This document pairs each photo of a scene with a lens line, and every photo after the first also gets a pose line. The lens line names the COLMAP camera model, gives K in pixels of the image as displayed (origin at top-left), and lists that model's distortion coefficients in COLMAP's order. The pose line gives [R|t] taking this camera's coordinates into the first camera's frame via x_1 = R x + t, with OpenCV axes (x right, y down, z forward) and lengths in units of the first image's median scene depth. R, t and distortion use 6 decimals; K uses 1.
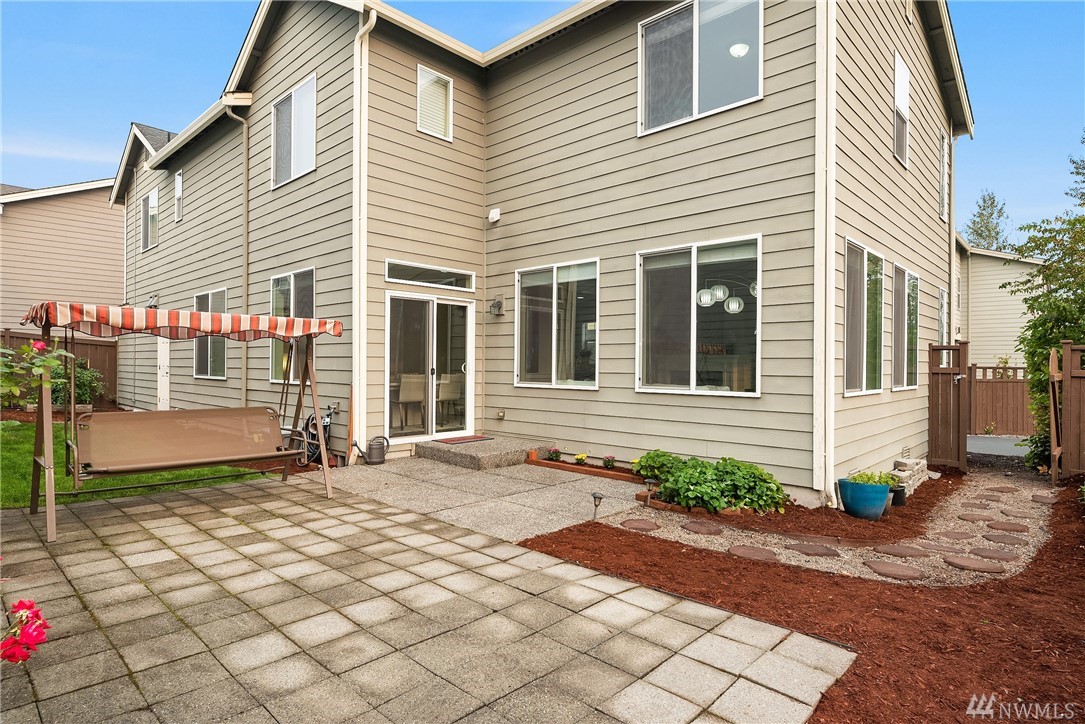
lens RADIAL K [[588.4, 0, 540.1], [0, 588.4, 375.3], [0, 0, 1]] dist [0.001662, -0.000136]
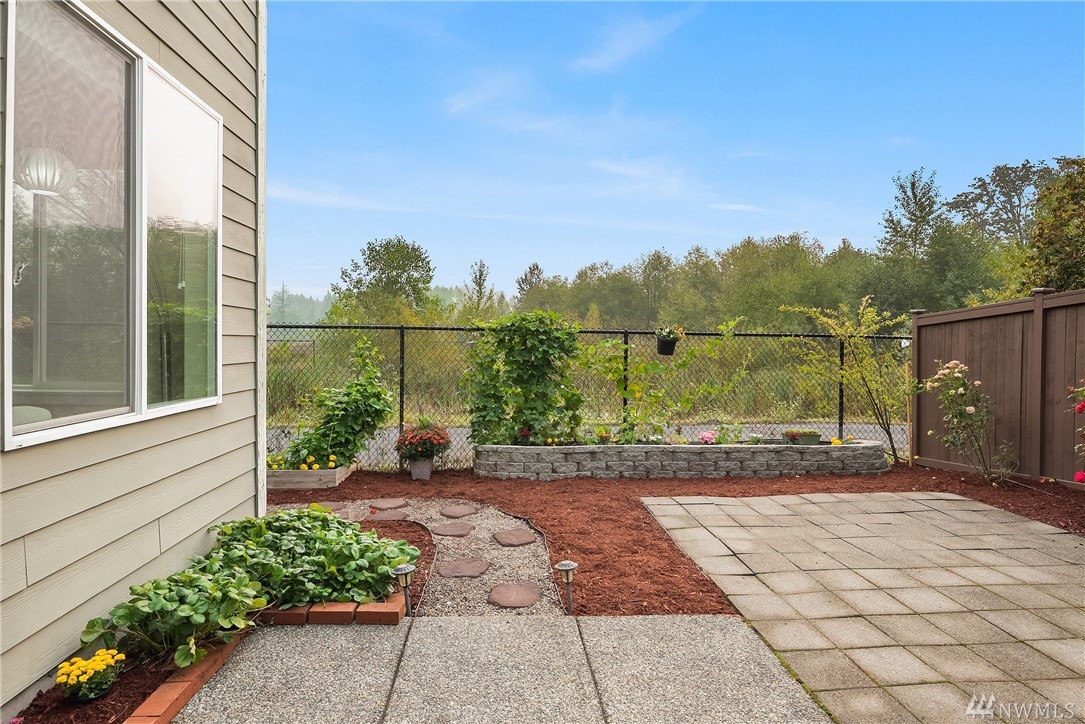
lens RADIAL K [[592.7, 0, 545.2], [0, 592.7, 327.5], [0, 0, 1]] dist [-0.000050, -0.006668]
pose [[-0.742063, -0.005185, 0.670310, -0.398702], [-0.003389, 0.999986, 0.003983, -0.069127], [-0.670321, 0.000684, -0.742071, 1.946819]]
